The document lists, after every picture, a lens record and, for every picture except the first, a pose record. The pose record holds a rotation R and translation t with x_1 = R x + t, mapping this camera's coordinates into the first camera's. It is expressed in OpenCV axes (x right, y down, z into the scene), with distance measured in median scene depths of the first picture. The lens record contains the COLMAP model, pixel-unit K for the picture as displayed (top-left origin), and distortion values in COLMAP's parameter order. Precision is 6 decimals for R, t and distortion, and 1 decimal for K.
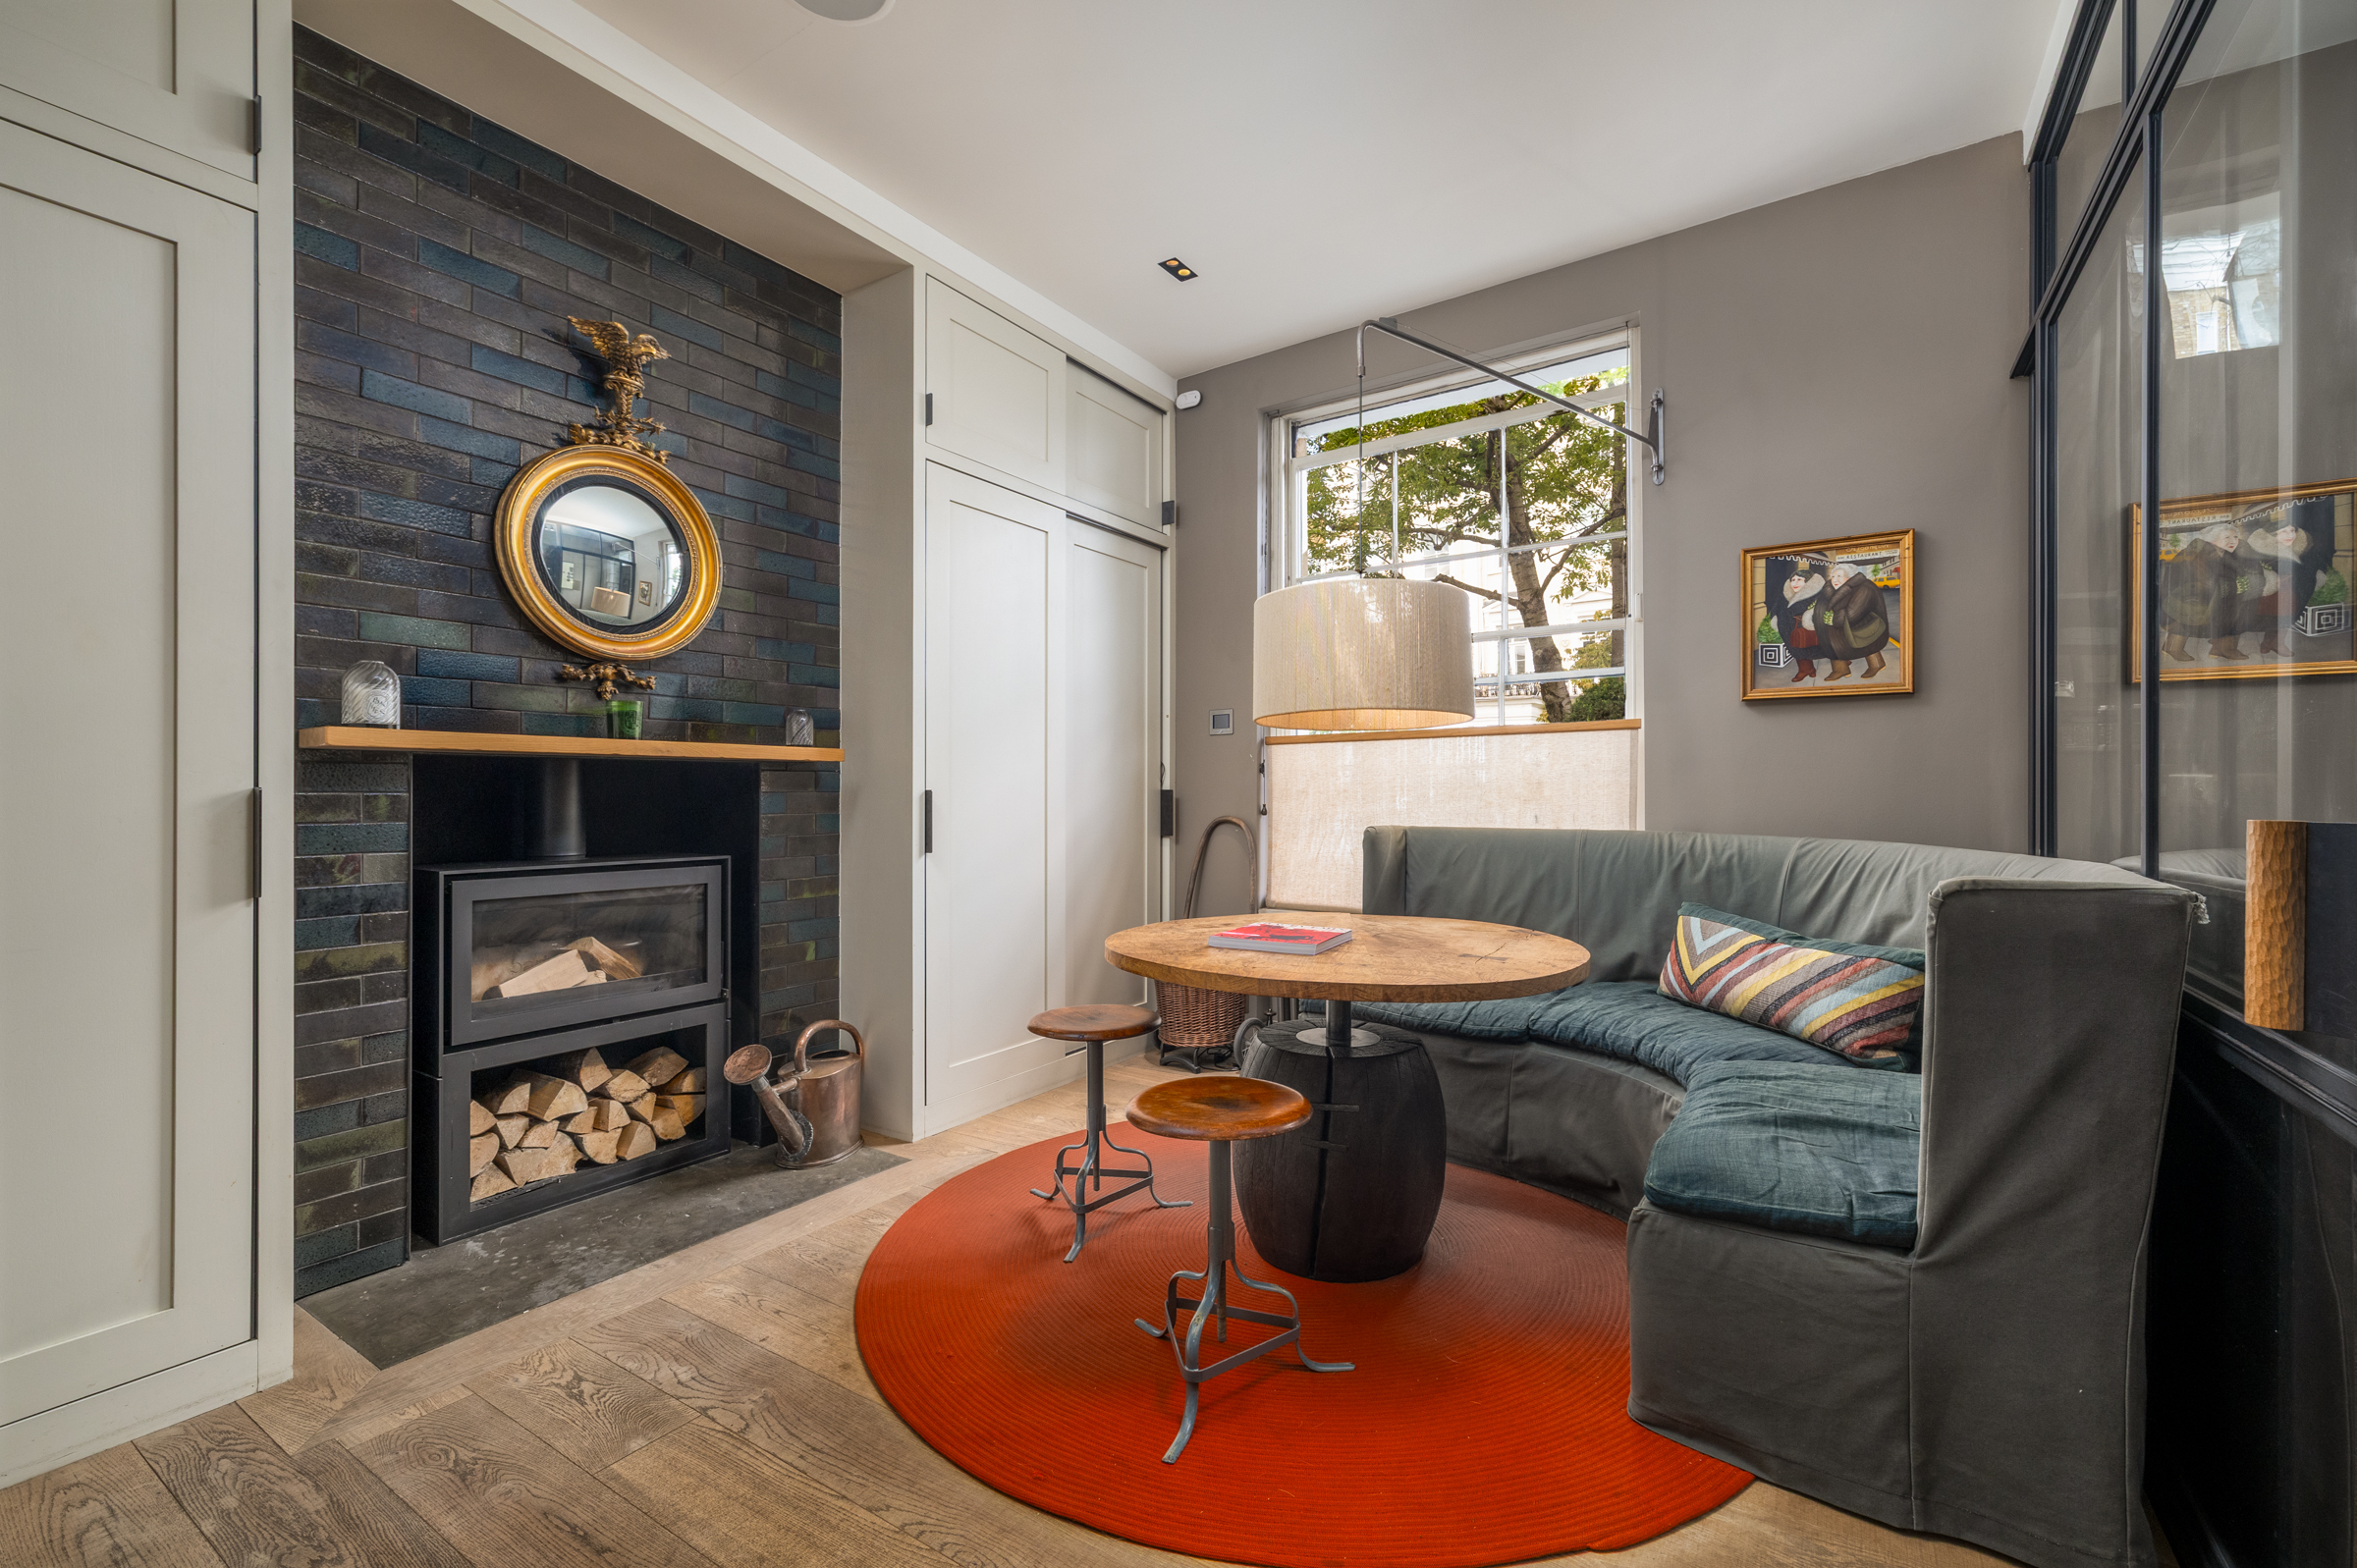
lens RADIAL K [[1012.0, 0, 1176.7], [0, 1012.0, 795.0], [0, 0, 1]] dist [0.002623, 0.002705]
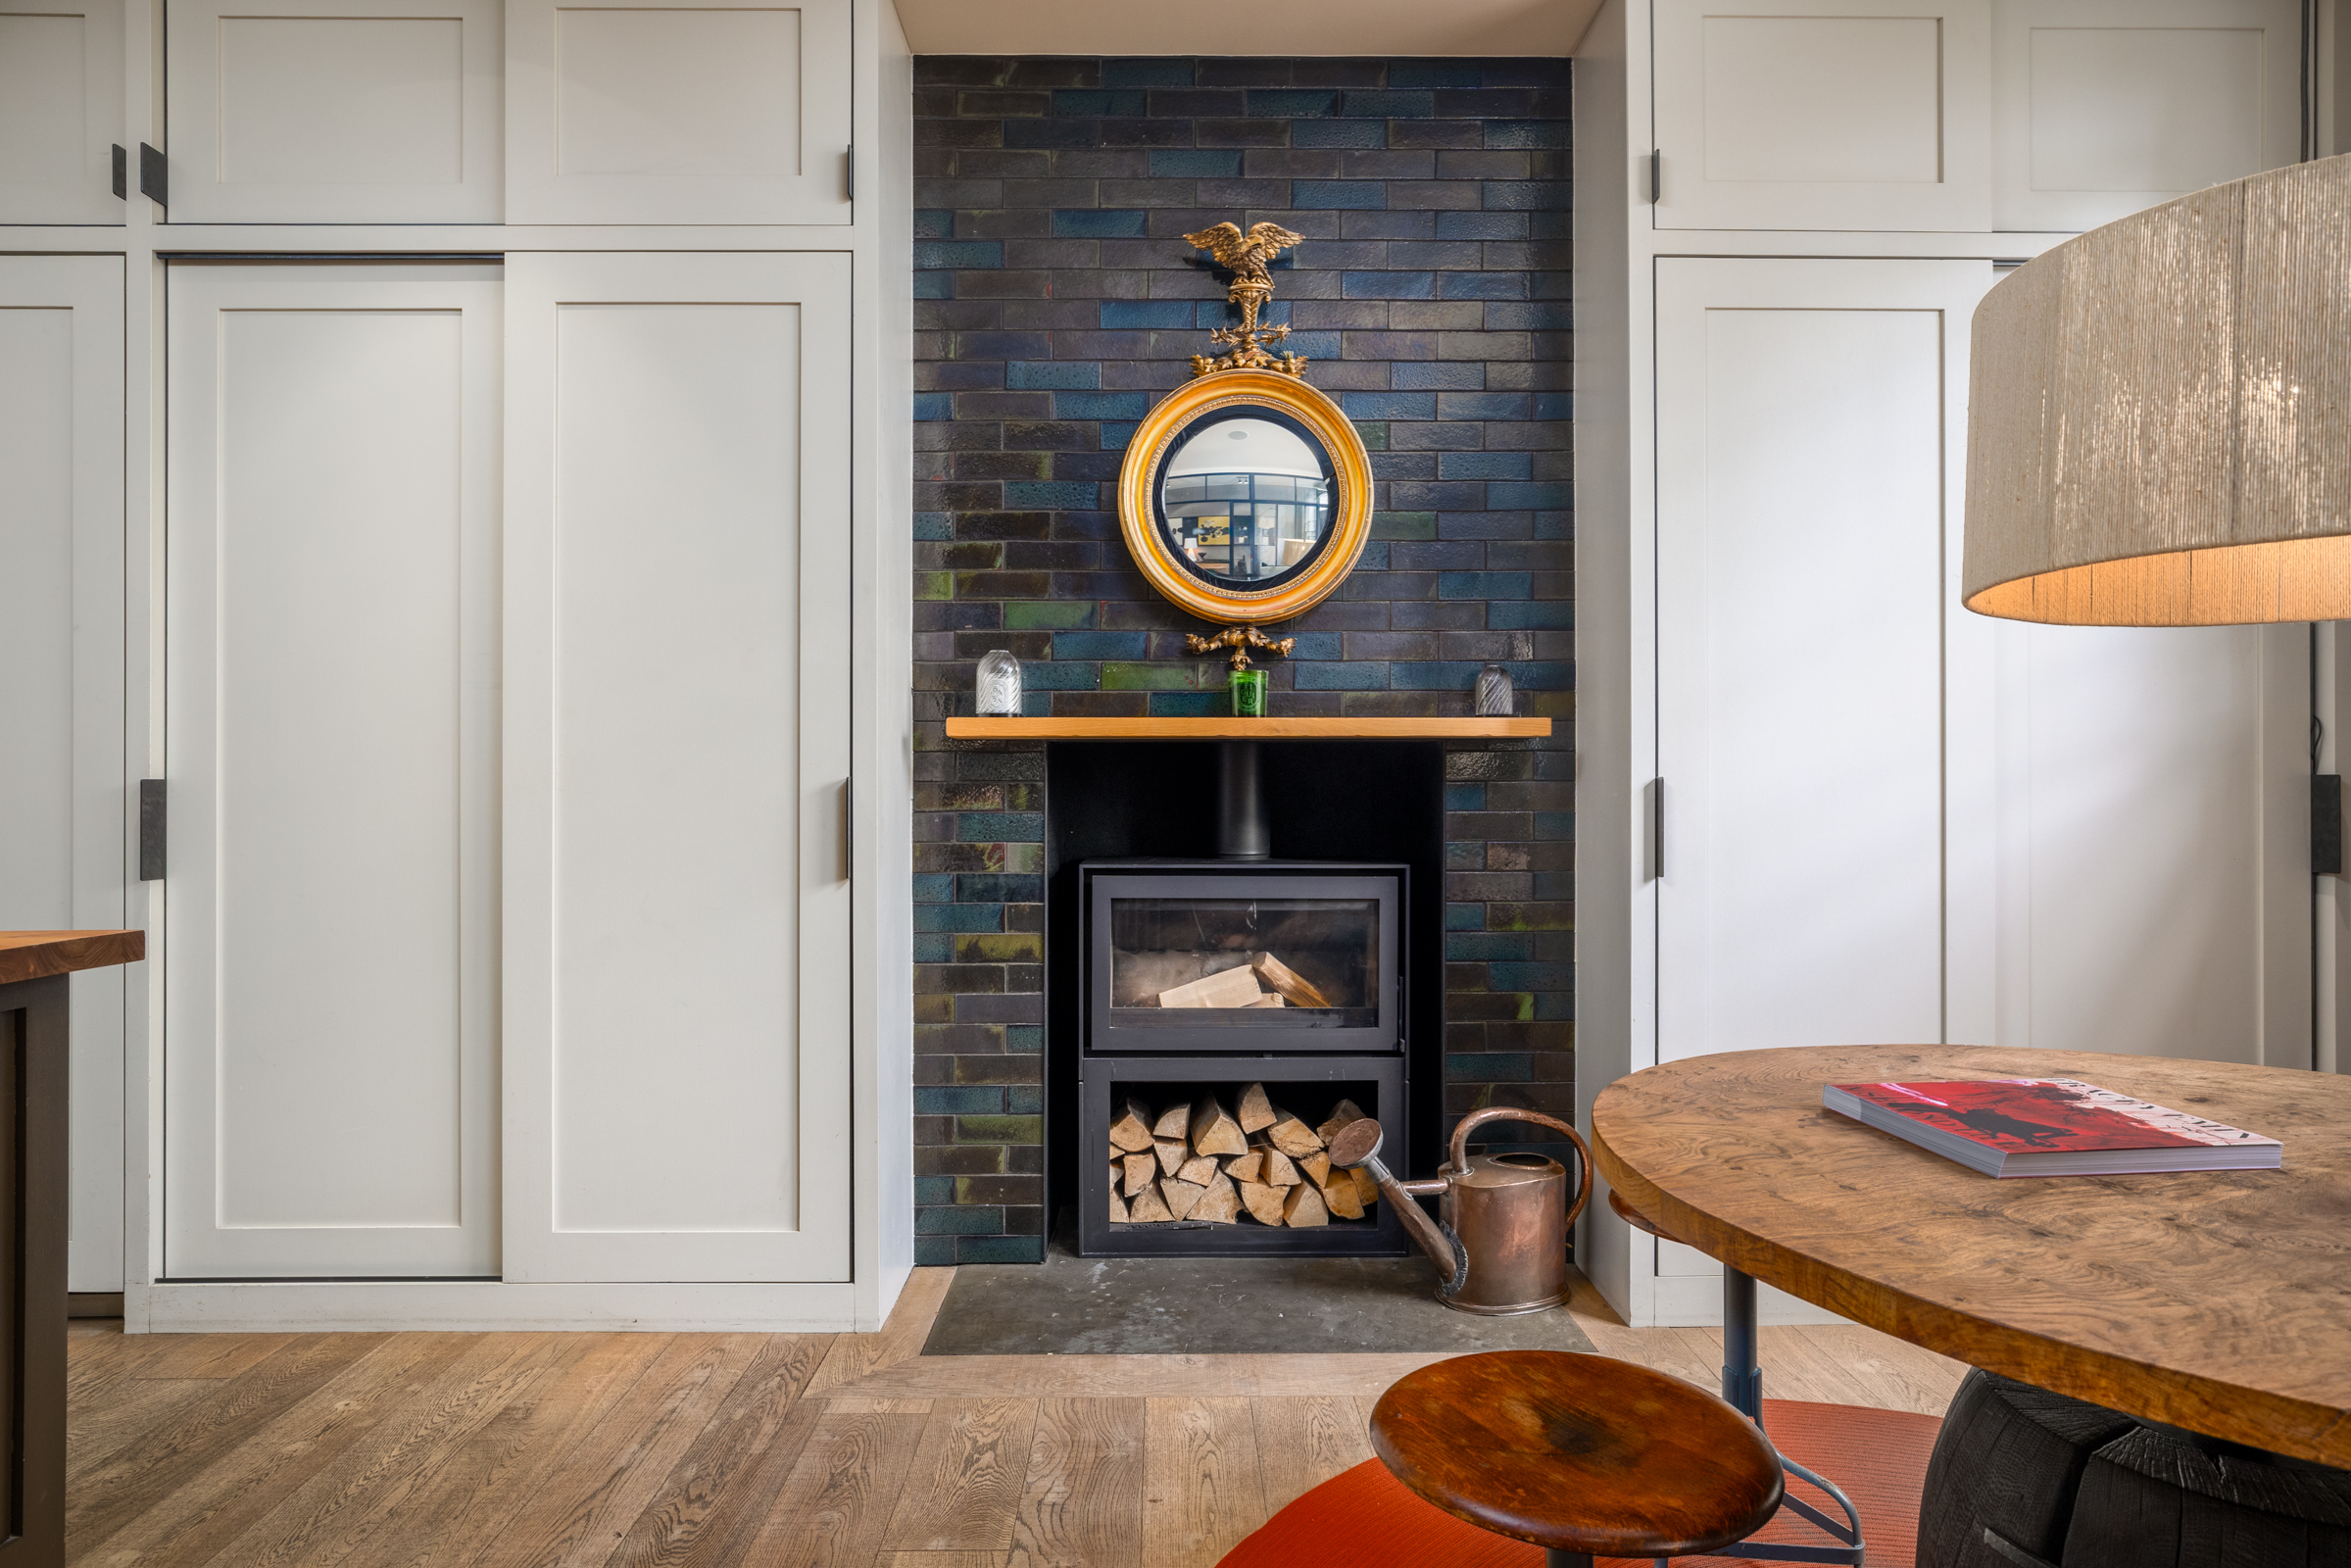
lens RADIAL K [[1321.8, 0, 1181.9], [0, 1321.8, 776.9], [0, 0, 1]] dist [-0.008088, -0.001862]
pose [[0.558850, -0.002127, -0.829266, 0.331953], [-0.001400, 0.999993, -0.003509, -0.002577], [0.829268, 0.003121, 0.558843, 0.358279]]
